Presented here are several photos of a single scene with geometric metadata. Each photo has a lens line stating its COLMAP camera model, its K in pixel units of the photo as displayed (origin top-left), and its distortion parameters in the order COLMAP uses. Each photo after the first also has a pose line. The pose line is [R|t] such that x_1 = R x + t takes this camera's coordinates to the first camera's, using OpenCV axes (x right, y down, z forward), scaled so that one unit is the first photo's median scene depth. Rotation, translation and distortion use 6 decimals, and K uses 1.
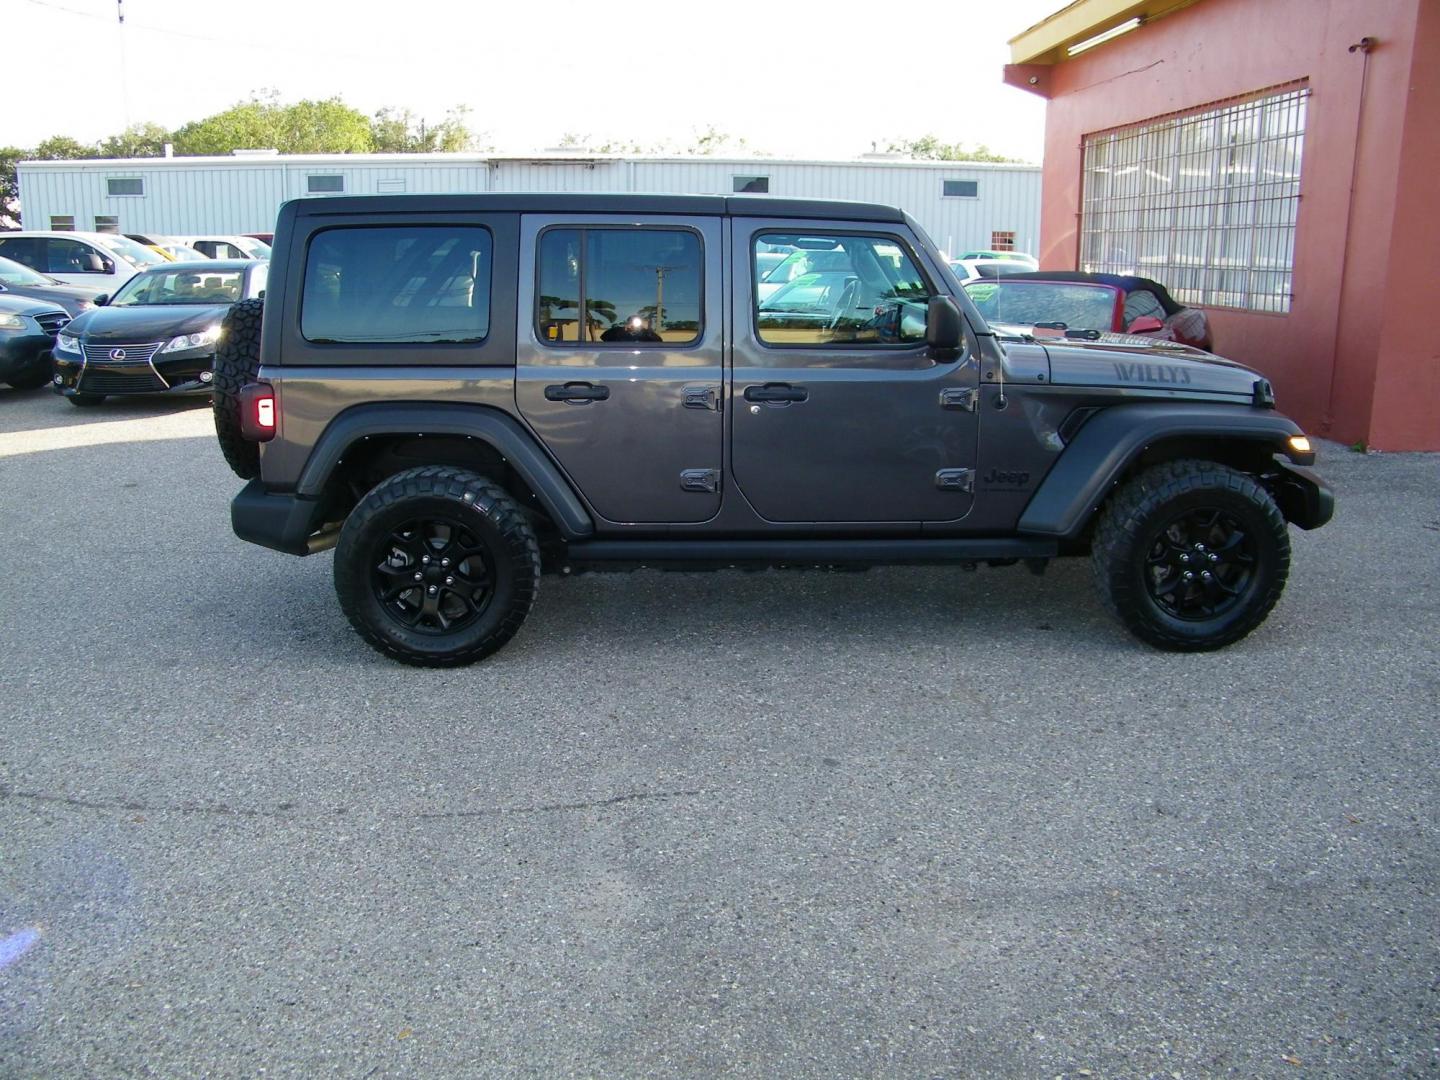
lens RADIAL K [[1228.1, 0, 700.3], [0, 1228.1, 533.8], [0, 0, 1]] dist [-0.190155, 0.167234]
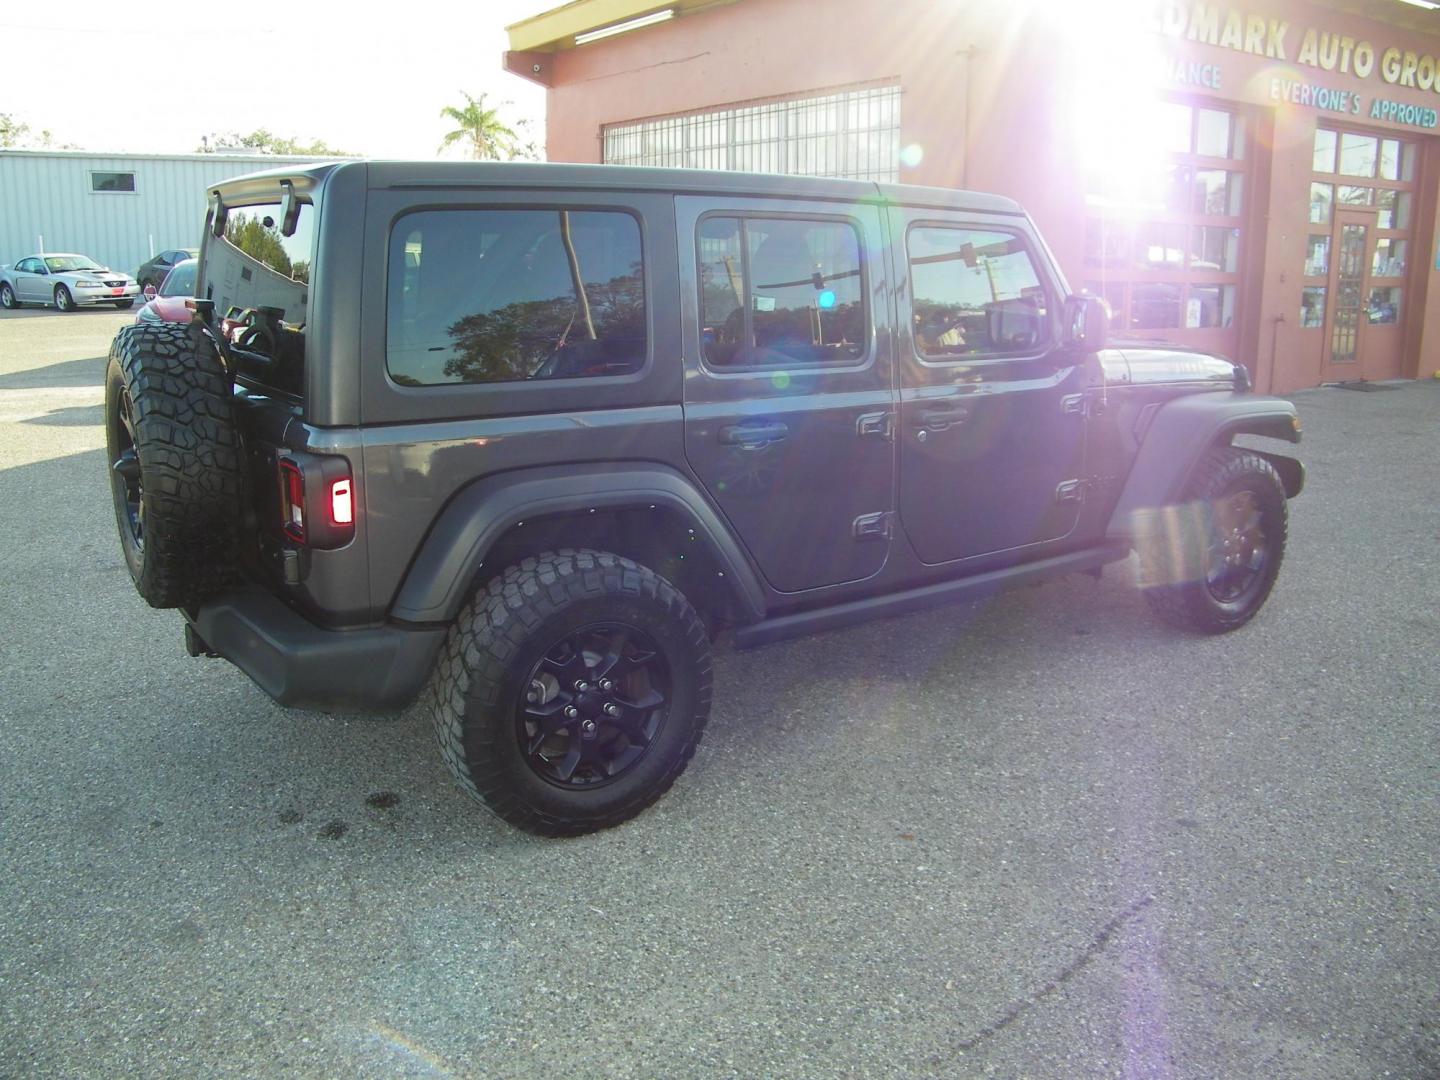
lens RADIAL K [[1228.1, 0, 721.5], [0, 1228.1, 529.9], [0, 0, 1]] dist [-0.190155, 0.167234]
pose [[0.848929, -0.122461, 0.514123, -0.232186], [0.122108, 0.991912, 0.034640, -0.037676], [-0.514207, 0.033372, 0.857017, 0.161318]]
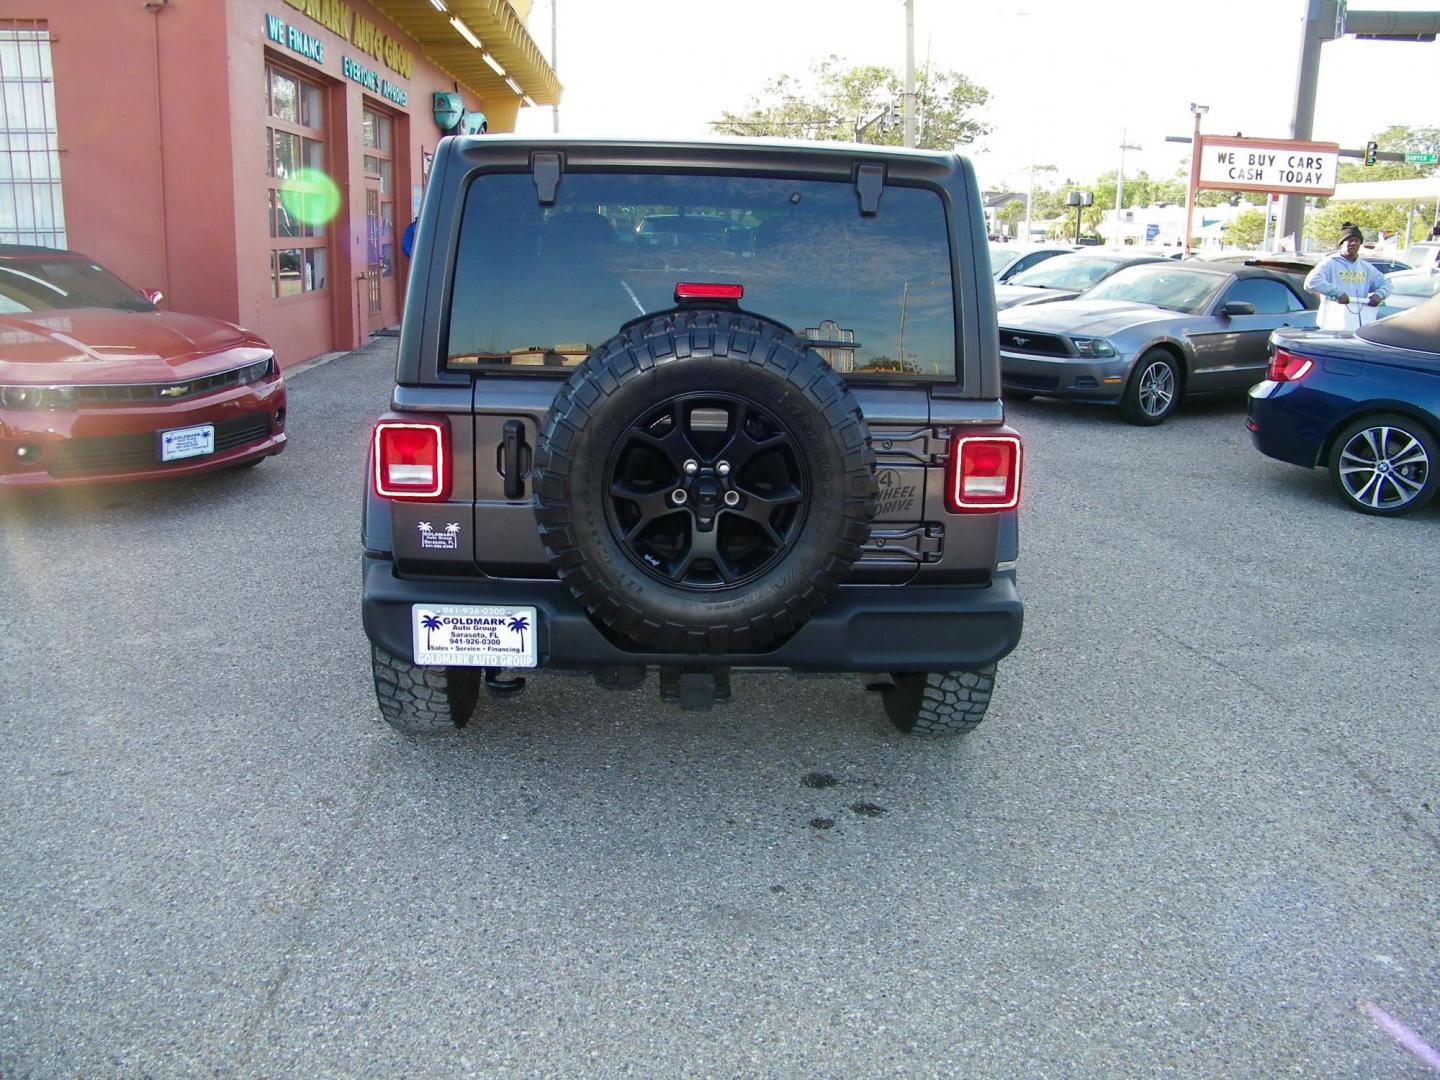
lens RADIAL K [[1228.1, 0, 717.6], [0, 1228.1, 508.1], [0, 0, 1]] dist [-0.190155, 0.167234]
pose [[-0.009039, -0.235404, 0.971856, -0.470990], [0.207018, 0.950399, 0.232132, -0.123651], [-0.978295, 0.203290, 0.040142, 0.510705]]
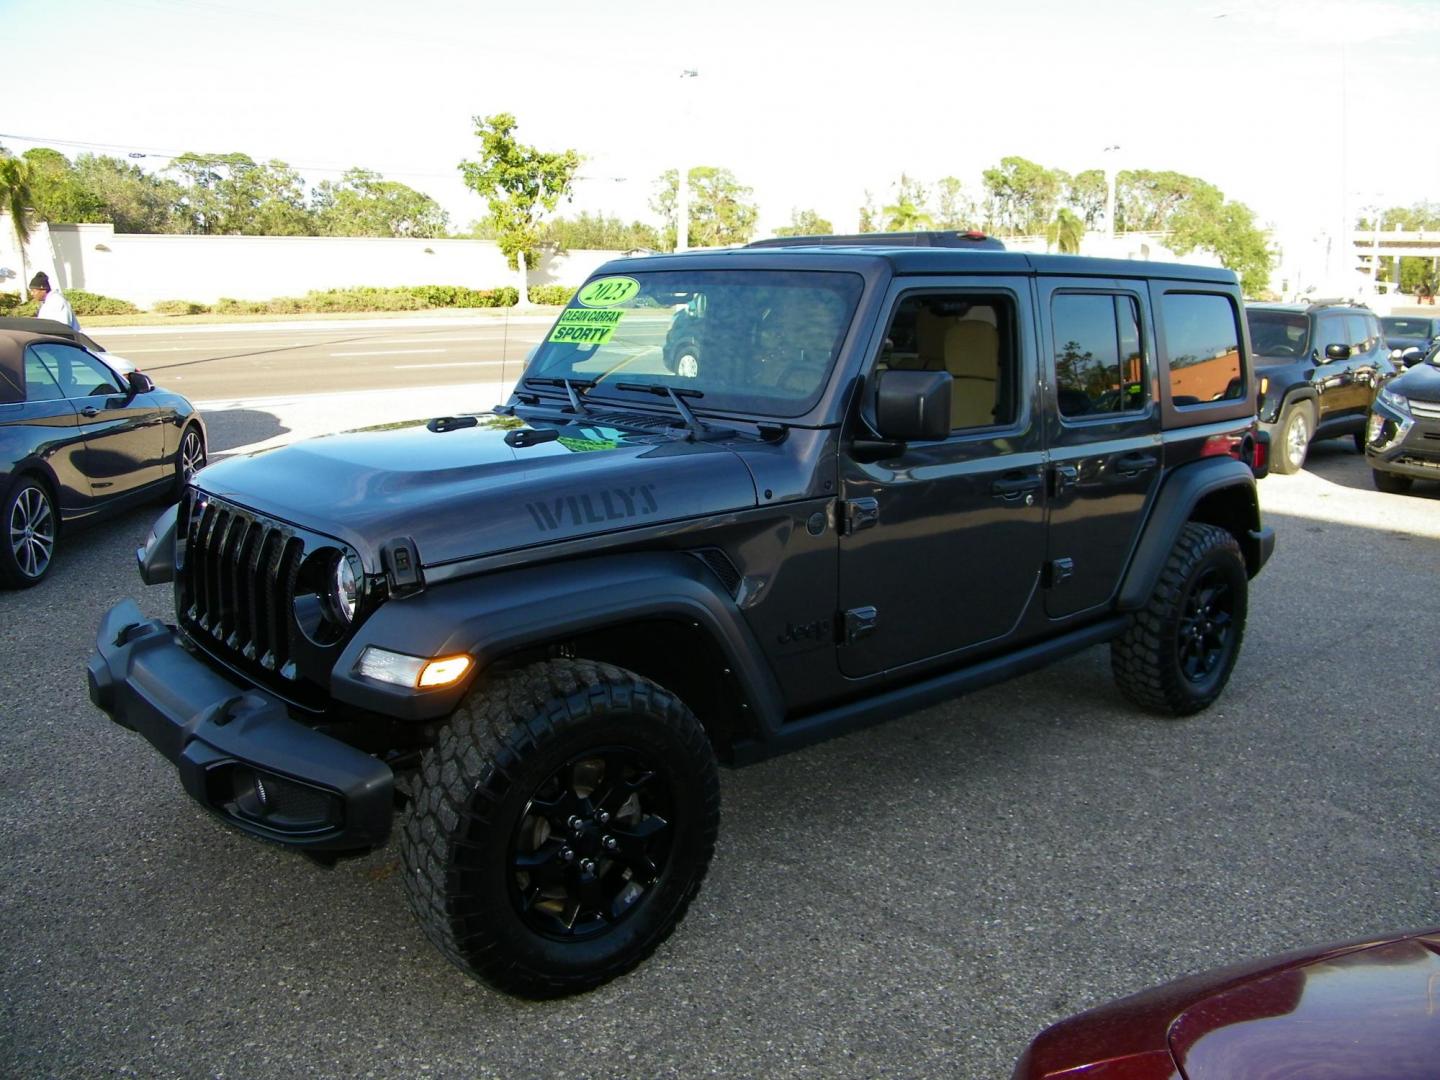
lens RADIAL K [[1228.1, 0, 716.5], [0, 1228.1, 512.1], [0, 0, 1]] dist [-0.190155, 0.167234]
pose [[-0.770374, 0.100044, -0.629695, 0.333266], [-0.165772, 0.922221, 0.349326, -0.199712], [0.615665, 0.373498, -0.693870, 0.821150]]
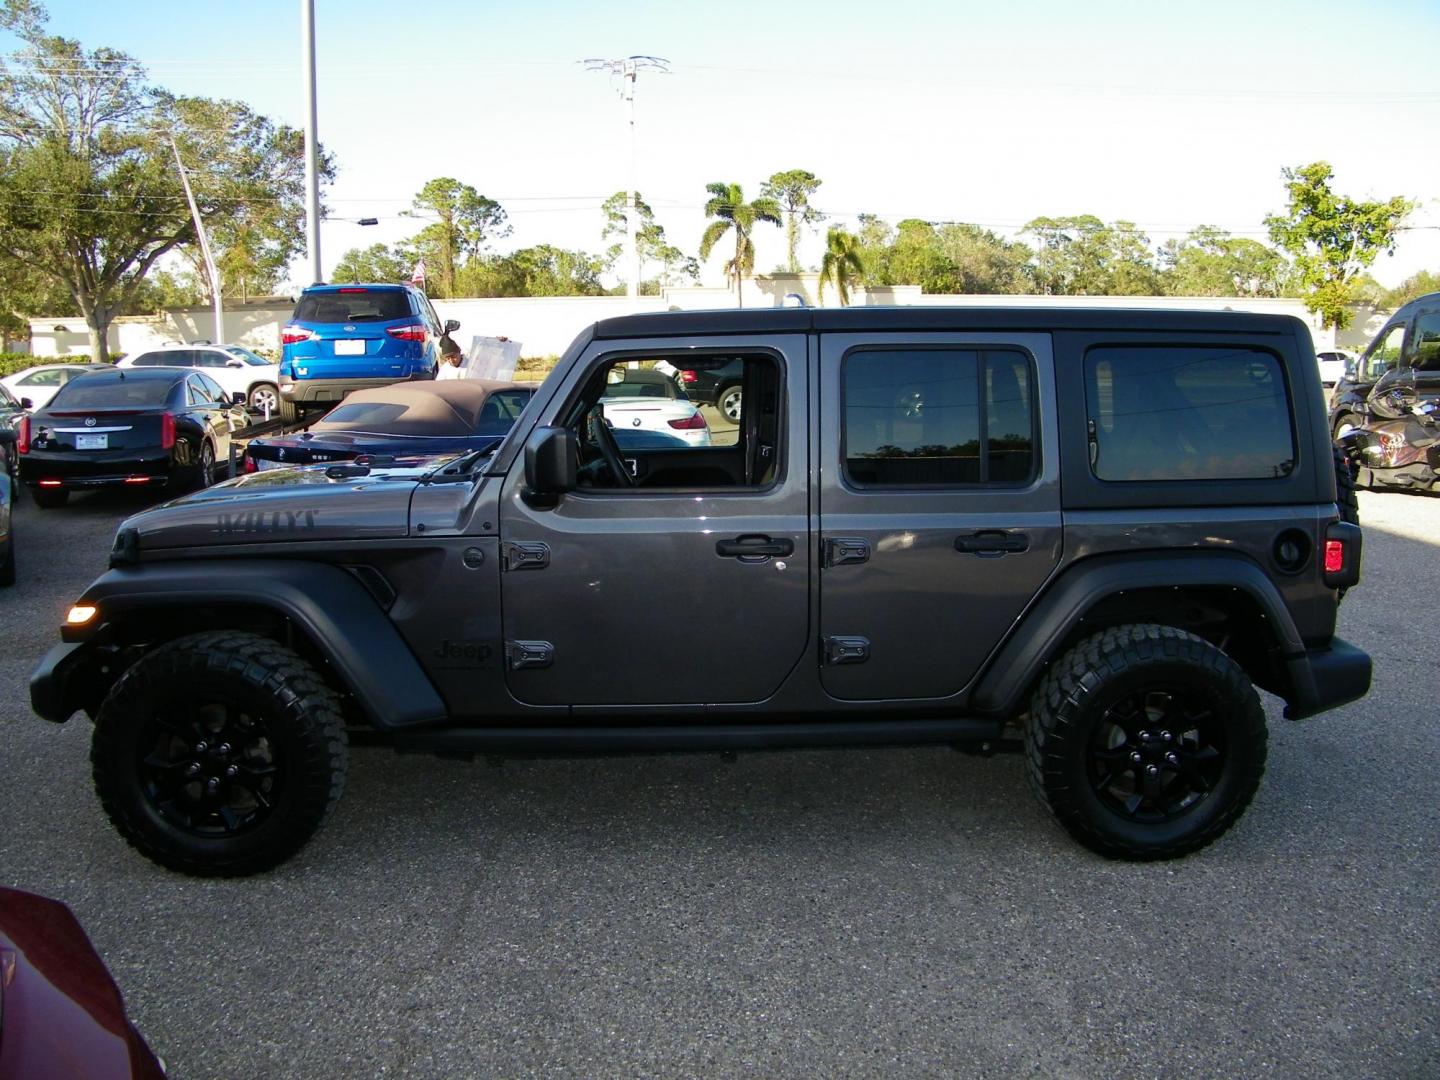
lens RADIAL K [[1228.1, 0, 719.9], [0, 1228.1, 514.7], [0, 0, 1]] dist [-0.190155, 0.167234]
pose [[-0.999967, -0.000063, -0.008141, 0.035145], [-0.003045, 0.930327, 0.366718, -0.236702], [0.007551, 0.366731, -0.930297, 0.954876]]
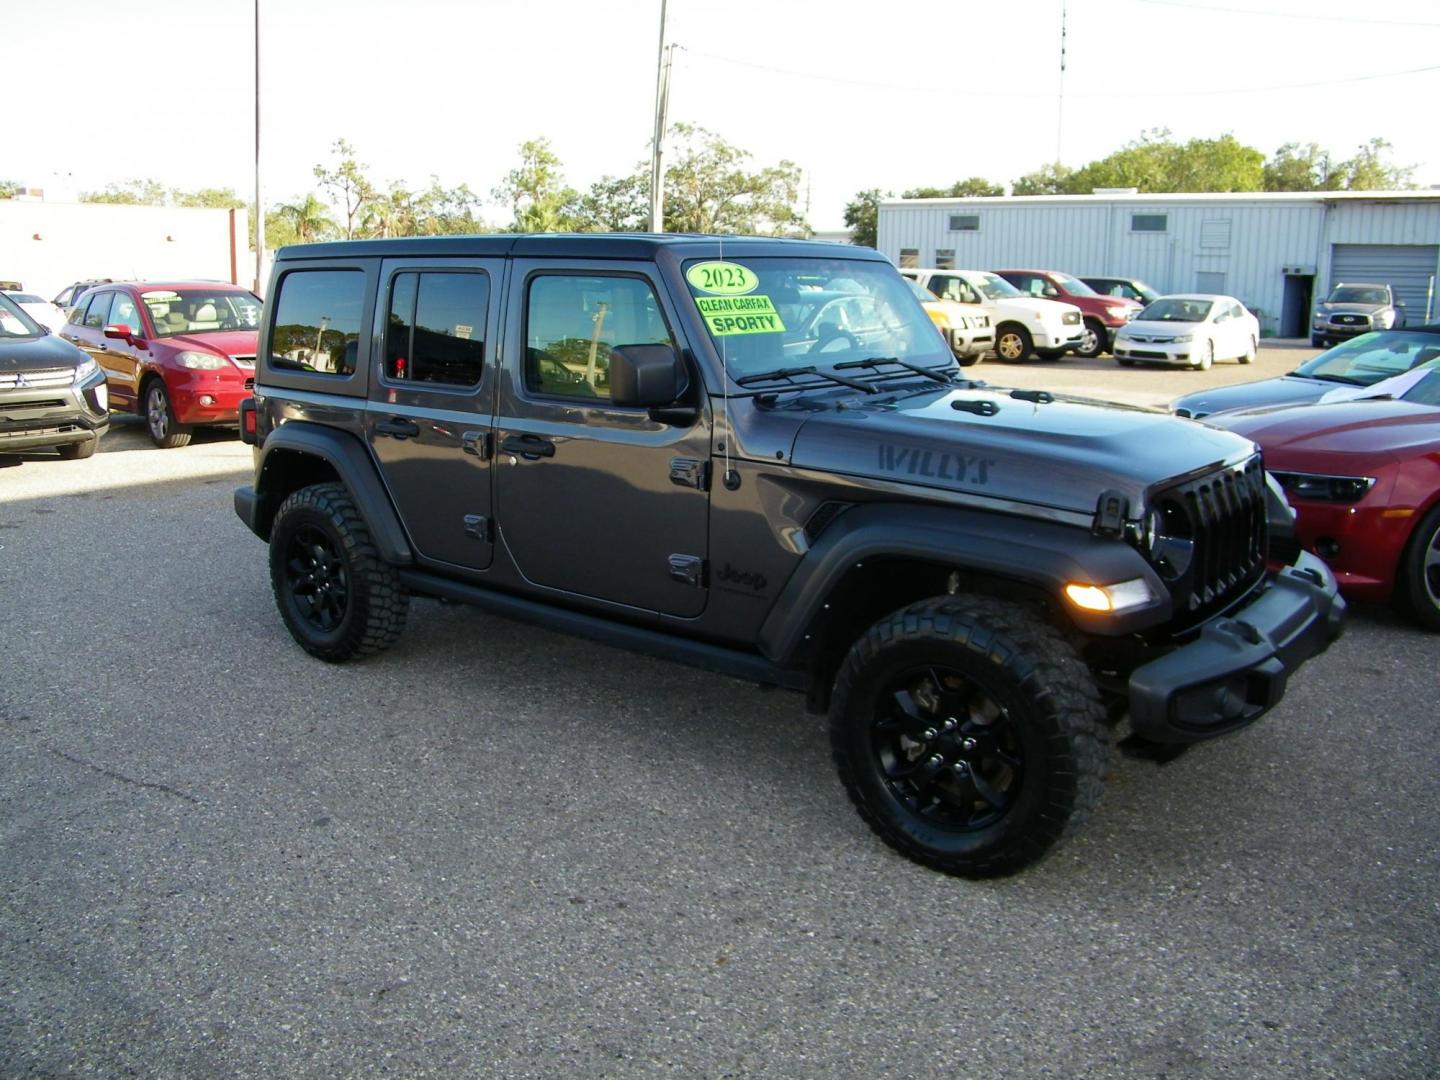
lens RADIAL K [[1228.1, 0, 713.7], [0, 1228.1, 529.5], [0, 0, 1]] dist [-0.190155, 0.167234]
pose [[0.743136, 0.137226, -0.654918, 0.356458], [-0.159892, 0.986809, 0.025337, -0.044372], [0.649756, 0.085887, 0.755275, 0.178852]]
